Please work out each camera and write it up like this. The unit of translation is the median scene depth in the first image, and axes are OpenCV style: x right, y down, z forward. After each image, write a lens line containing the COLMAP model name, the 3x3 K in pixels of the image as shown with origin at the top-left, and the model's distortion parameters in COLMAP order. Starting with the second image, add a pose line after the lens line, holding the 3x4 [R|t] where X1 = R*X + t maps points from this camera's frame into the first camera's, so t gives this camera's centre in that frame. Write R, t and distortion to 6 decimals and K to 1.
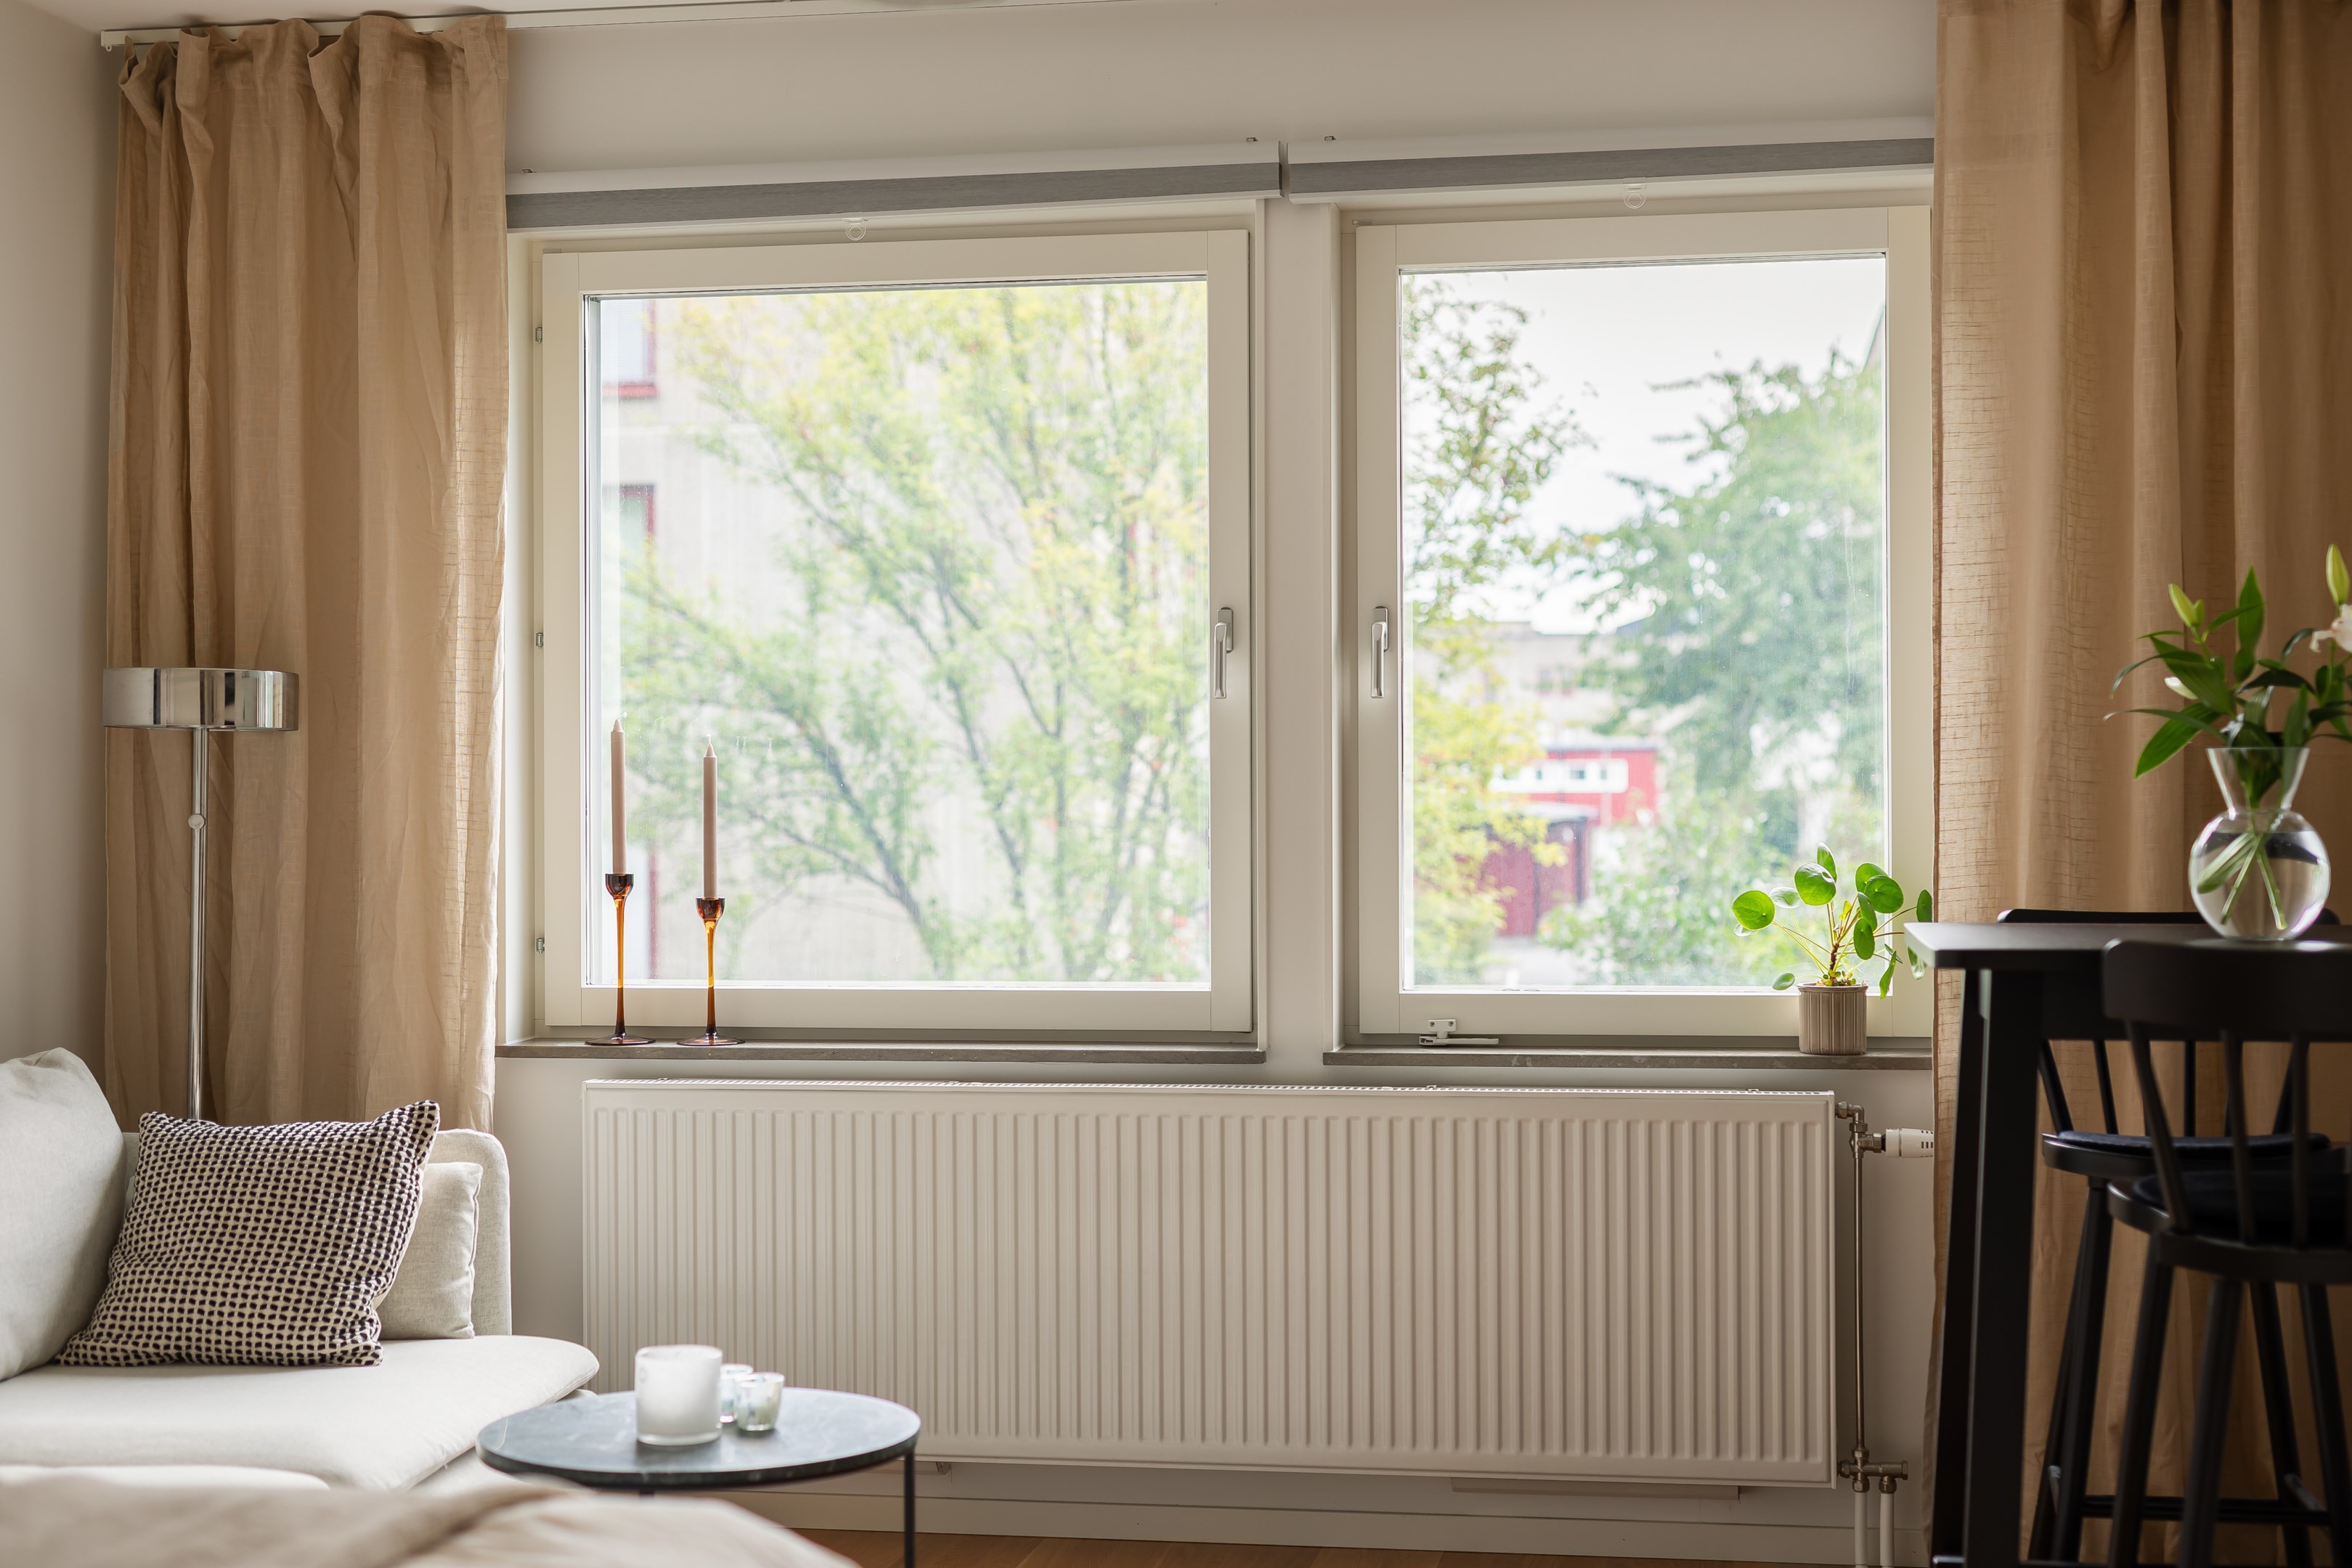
lens RADIAL K [[3289.1, 0, 1206.3], [0, 3289.1, 780.6], [0, 0, 1]] dist [0.023161, 0.000000]
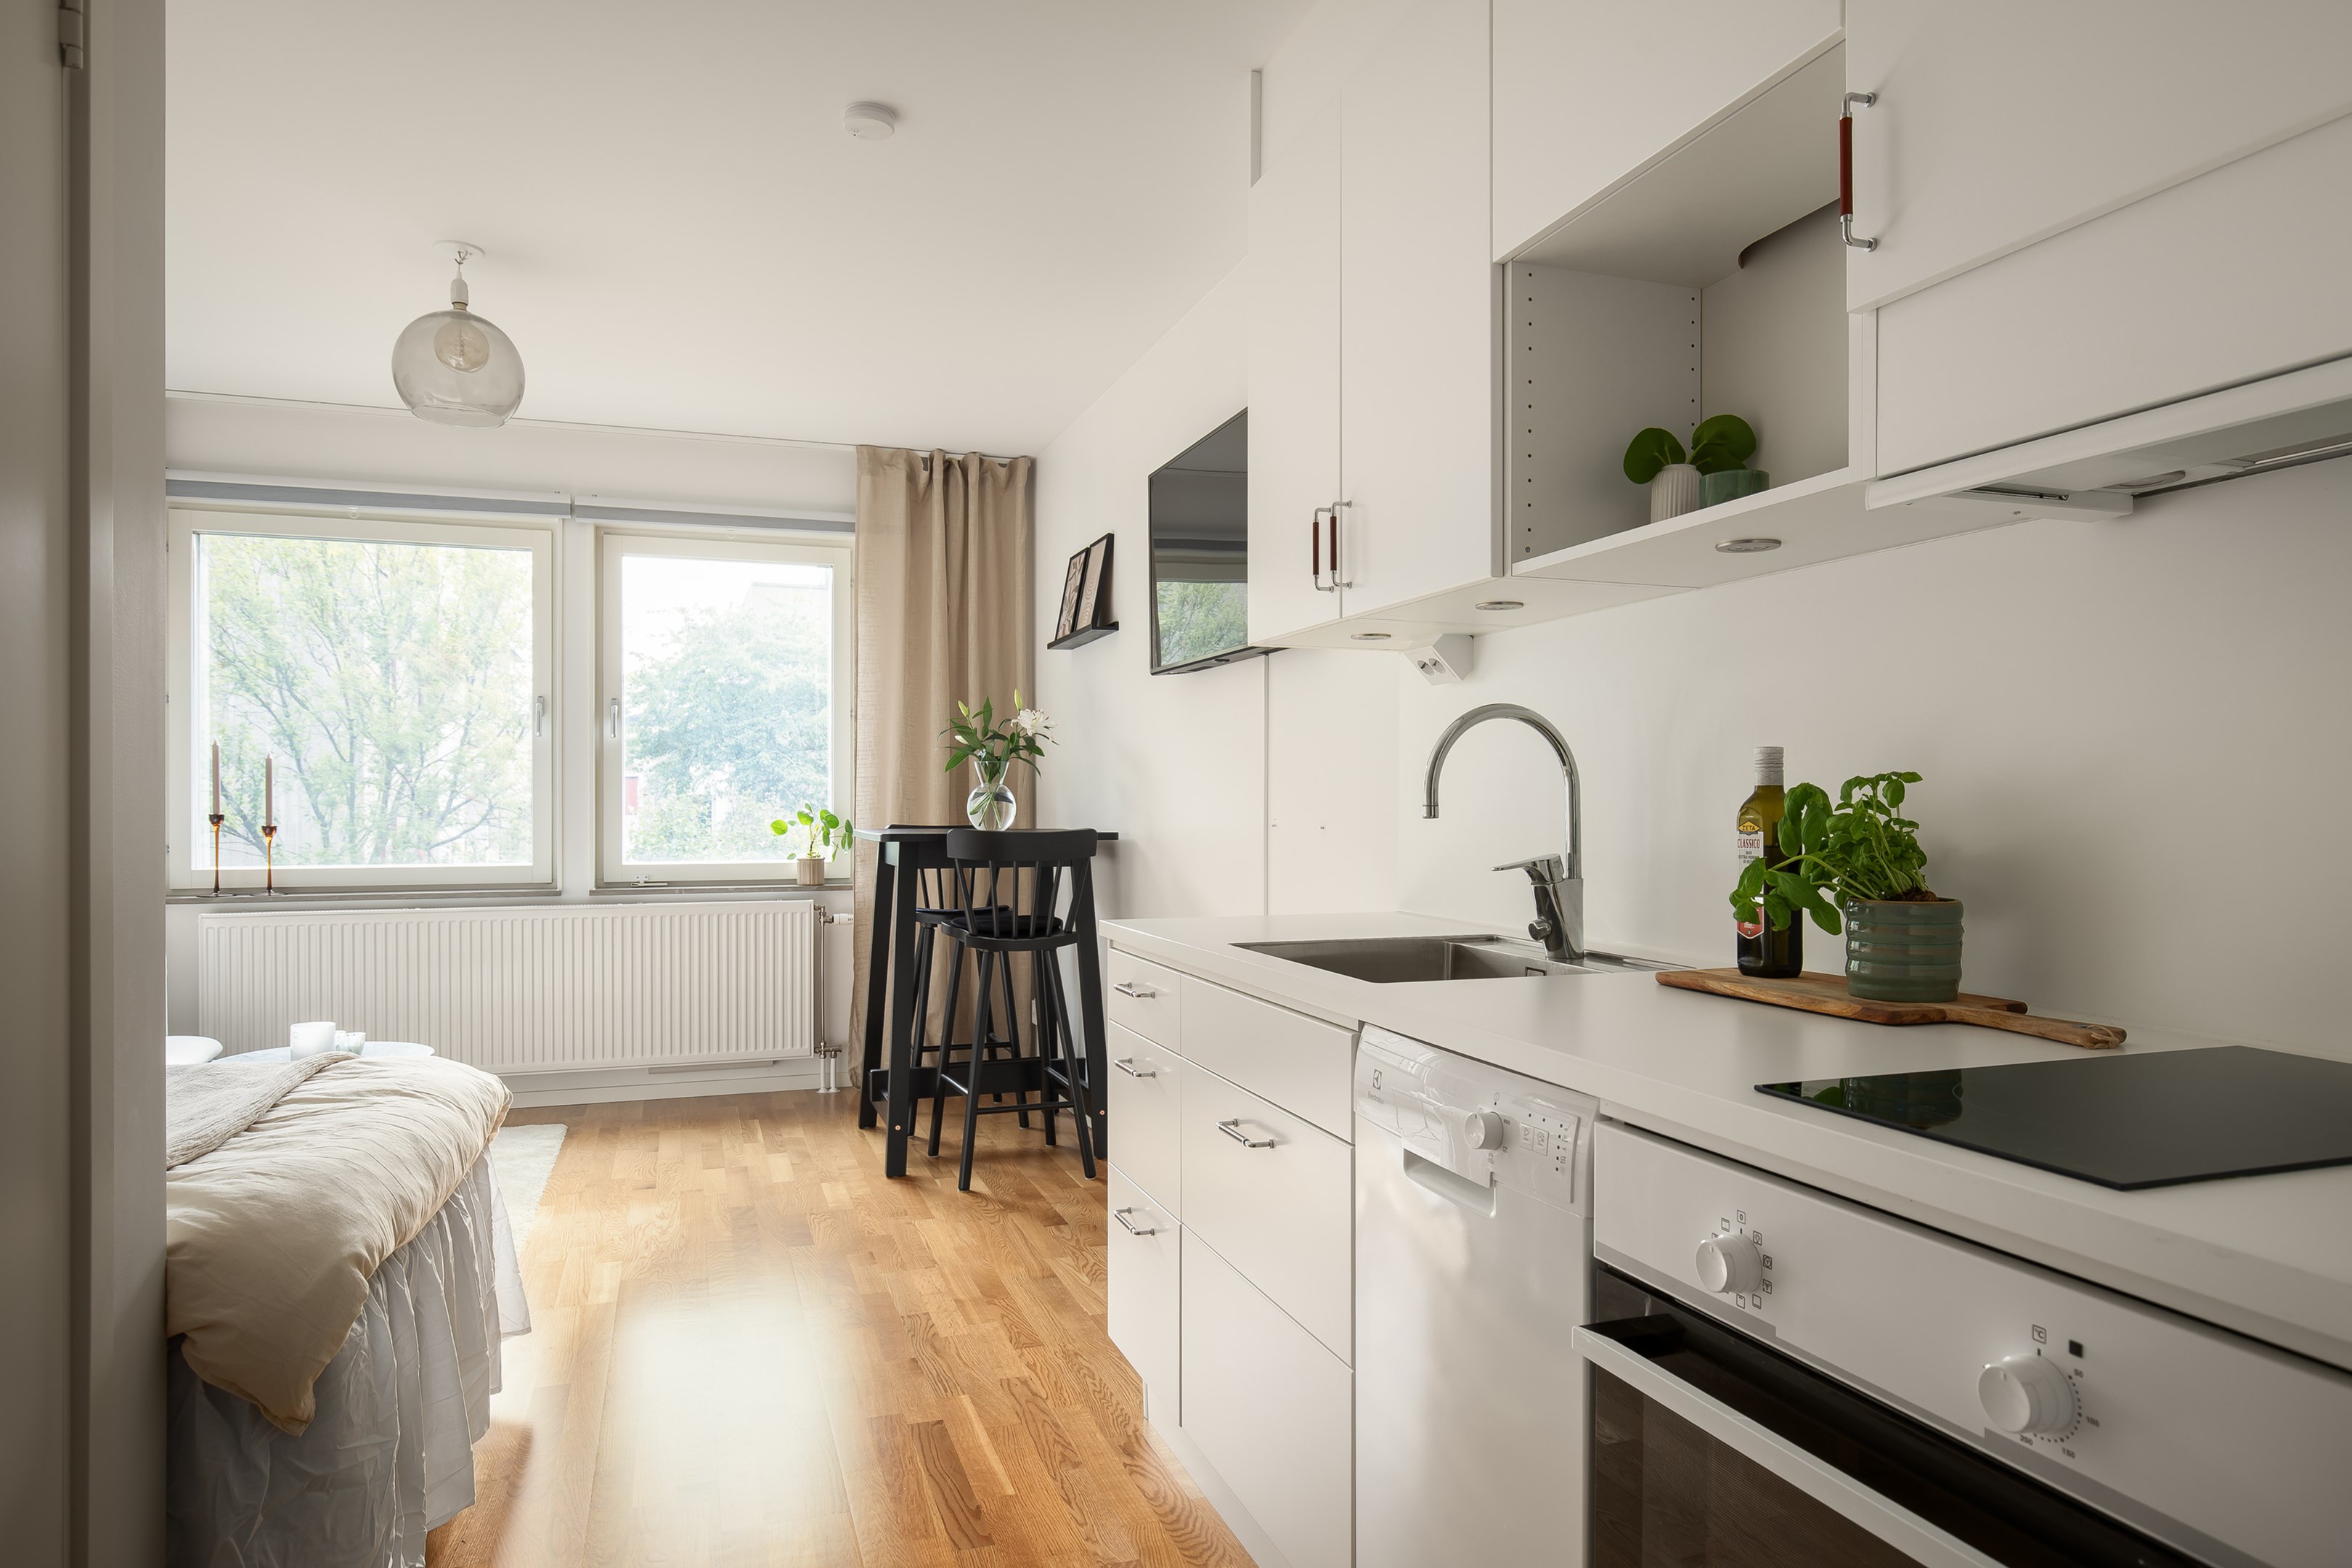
lens RADIAL K [[1430.4, 0, 1184.0], [0, 1430.4, 810.2], [0, 0, 1]] dist [0.000924, 0.004617]
pose [[0.874848, 0.001876, 0.484393, -0.083126], [-0.007182, 0.999933, 0.009098, 0.013396], [-0.484344, -0.011438, 0.874803, -0.079979]]
